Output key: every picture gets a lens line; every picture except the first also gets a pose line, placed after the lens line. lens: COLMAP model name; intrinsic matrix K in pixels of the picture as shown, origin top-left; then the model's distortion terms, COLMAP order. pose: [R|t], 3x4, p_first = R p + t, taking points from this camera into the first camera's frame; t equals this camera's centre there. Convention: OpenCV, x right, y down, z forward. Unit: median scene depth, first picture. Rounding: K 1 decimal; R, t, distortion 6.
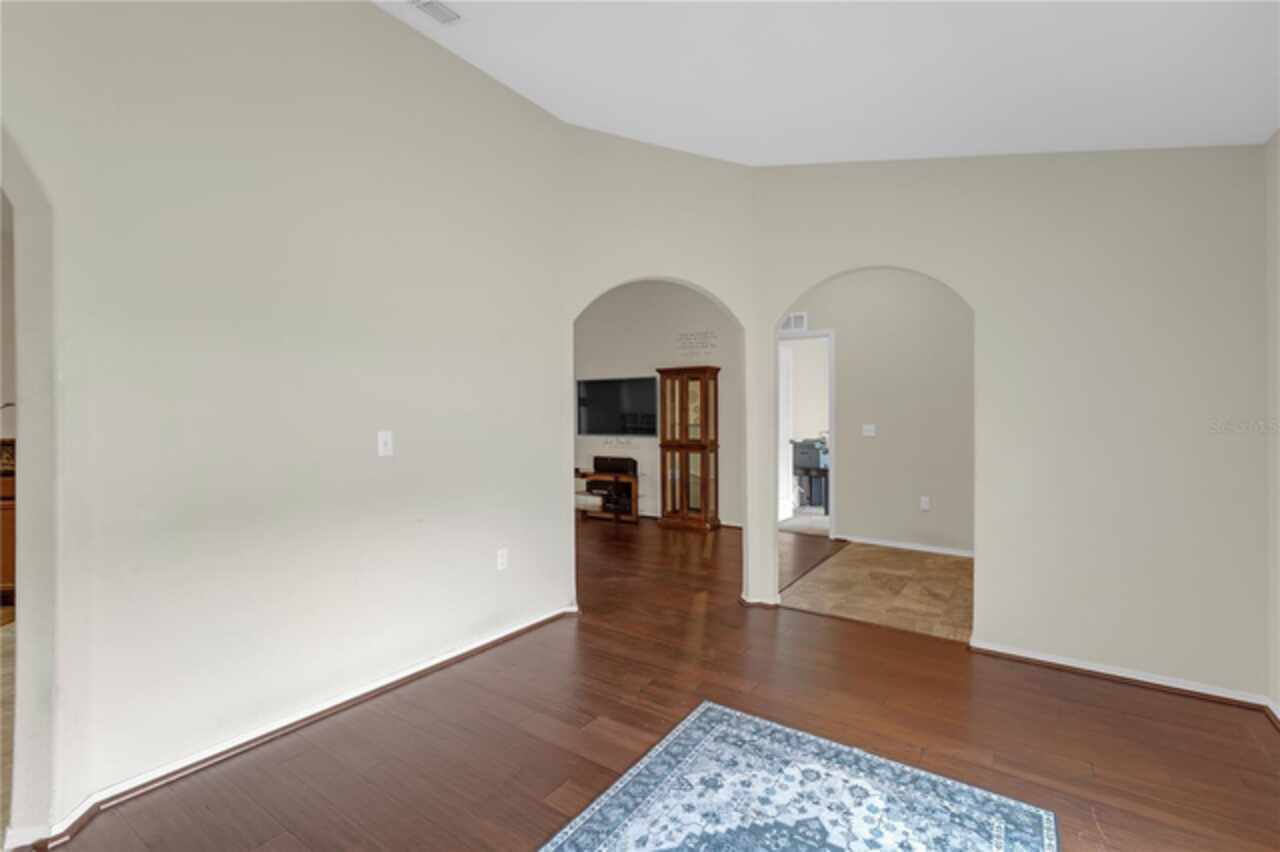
lens RADIAL K [[585.2, 0, 636.8], [0, 585.2, 421.7], [0, 0, 1]] dist [-0.000157, -0.000152]
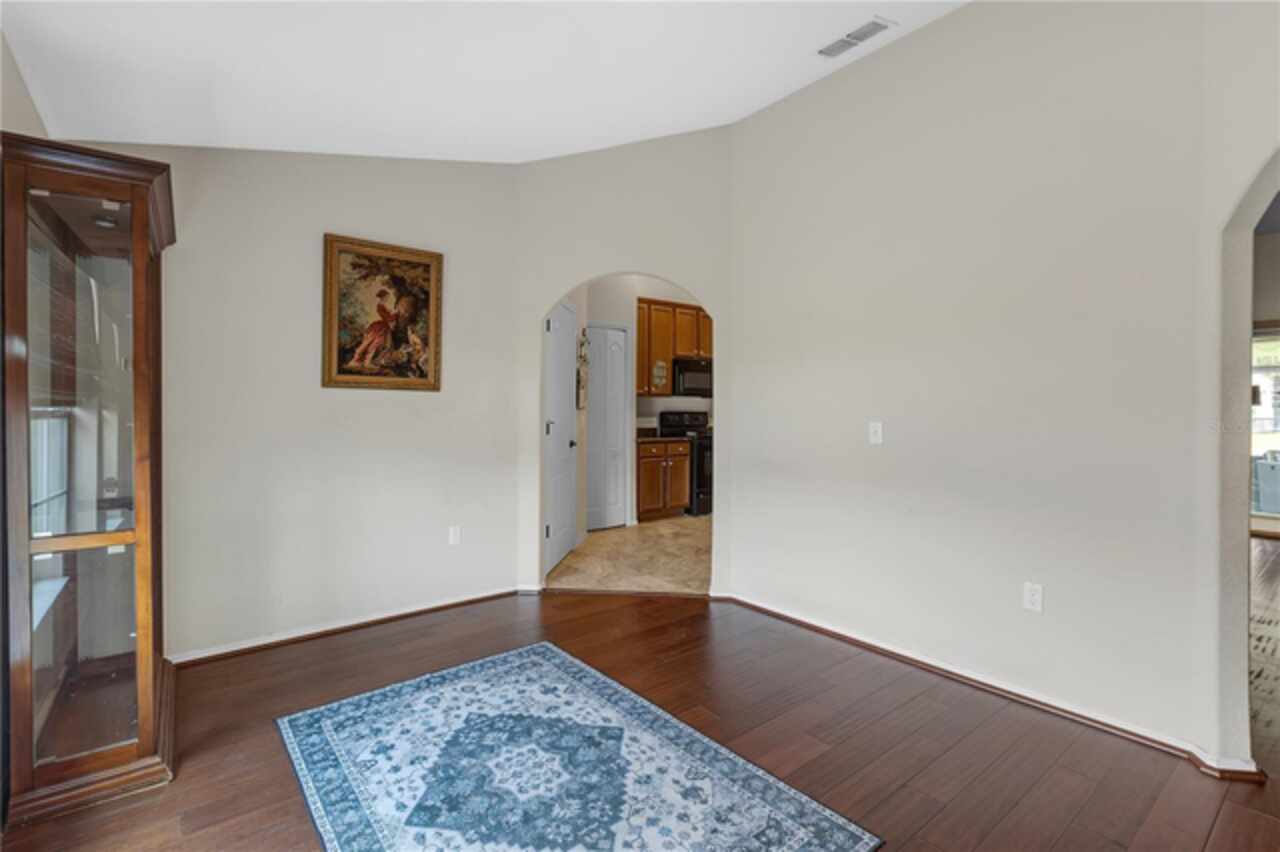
lens RADIAL K [[585.2, 0, 638.0], [0, 585.2, 414.6], [0, 0, 1]] dist [-0.000157, -0.000152]
pose [[-0.294794, 0.016839, -0.955412, 1.095341], [-0.003946, 0.999815, 0.018839, -0.024903], [0.955553, 0.009324, -0.294673, 1.227989]]
